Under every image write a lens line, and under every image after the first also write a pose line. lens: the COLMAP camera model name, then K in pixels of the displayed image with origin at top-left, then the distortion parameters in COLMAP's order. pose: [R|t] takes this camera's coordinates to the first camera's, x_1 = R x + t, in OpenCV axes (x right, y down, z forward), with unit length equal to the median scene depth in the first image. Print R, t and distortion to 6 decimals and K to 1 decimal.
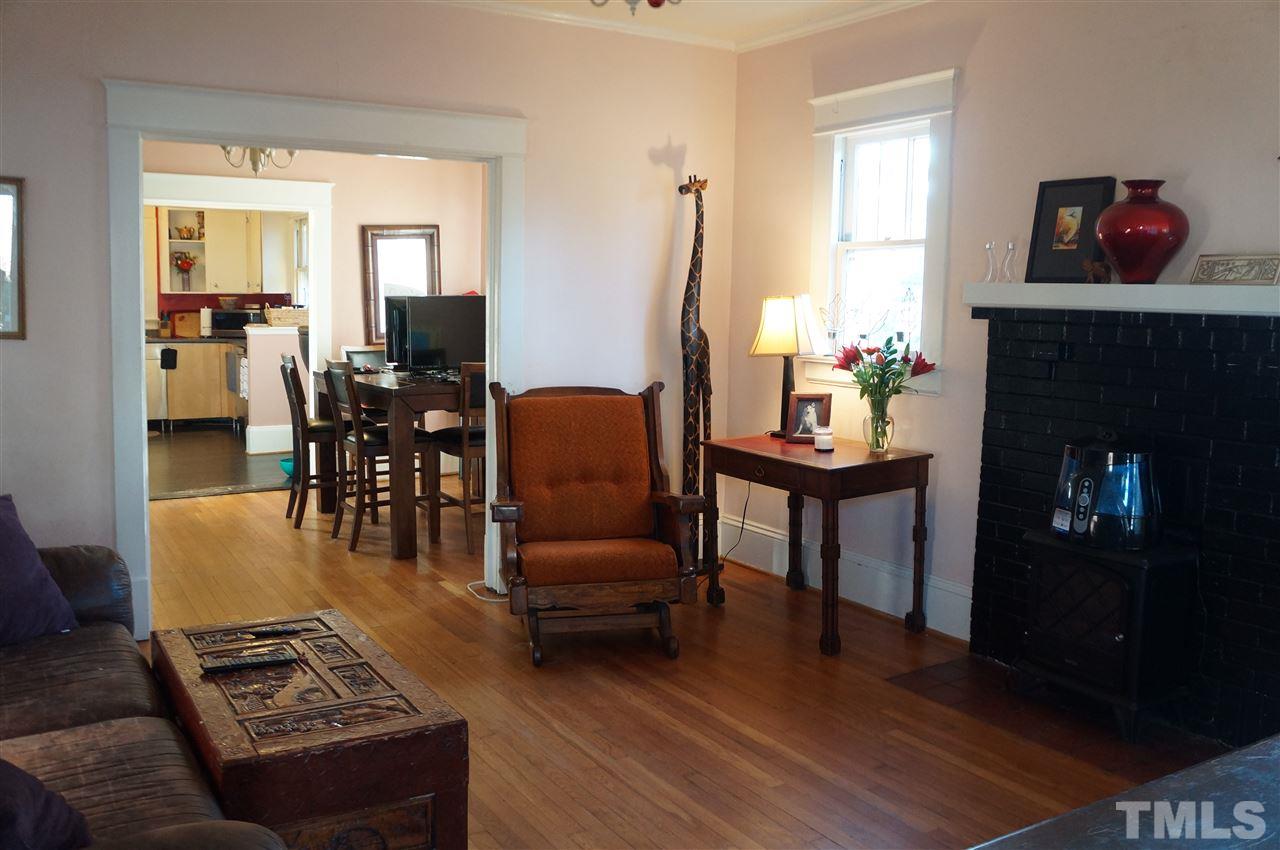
lens RADIAL K [[1103.7, 0, 640.0], [0, 1103.7, 425.0], [0, 0, 1]] dist [-0.123304, 0.003895]
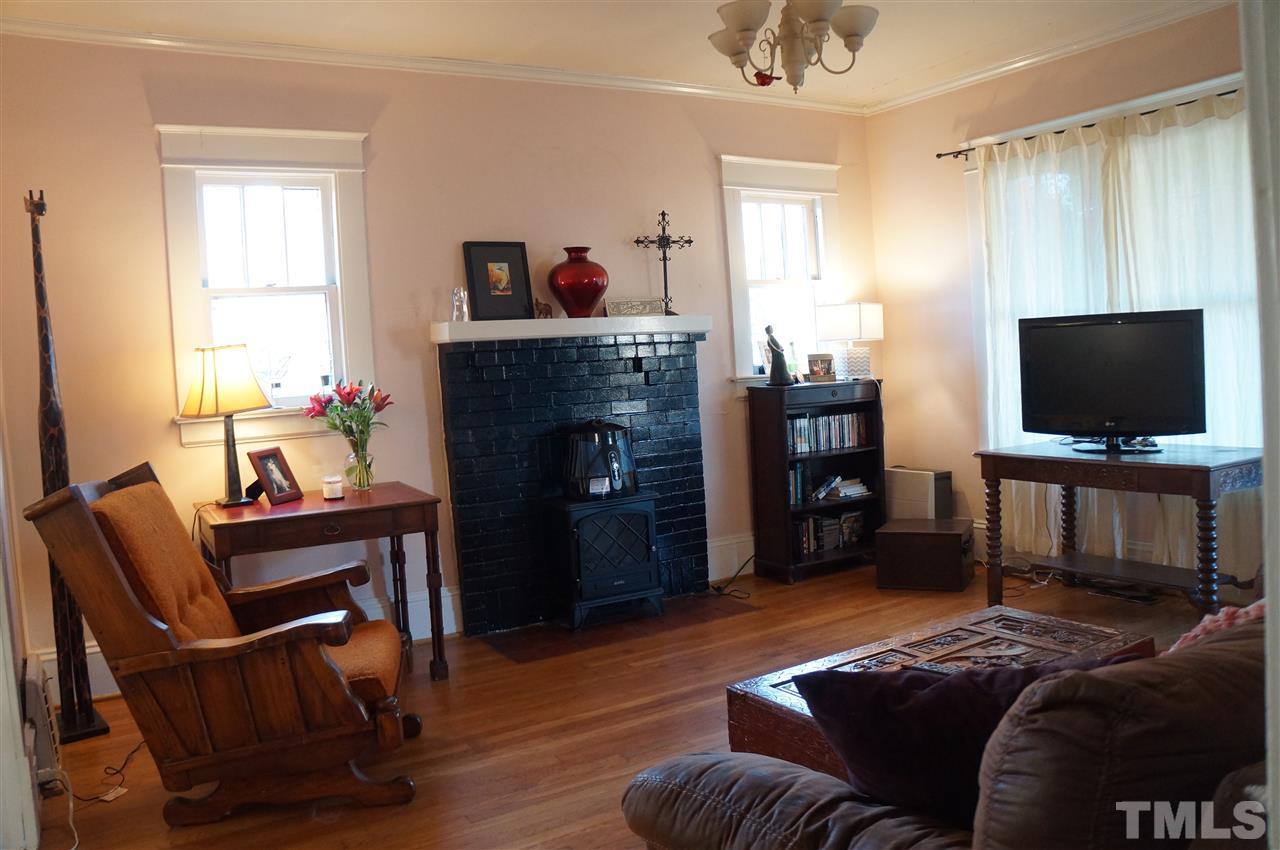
lens RADIAL K [[1006.7, 0, 640.0], [0, 1006.7, 425.0], [0, 0, 1]] dist [-0.114880, 0.002212]
pose [[-0.002005, -0.072709, 0.997351, -0.827059], [0.175389, 0.981868, 0.071933, -0.066330], [-0.984497, 0.175069, 0.010783, 0.852238]]
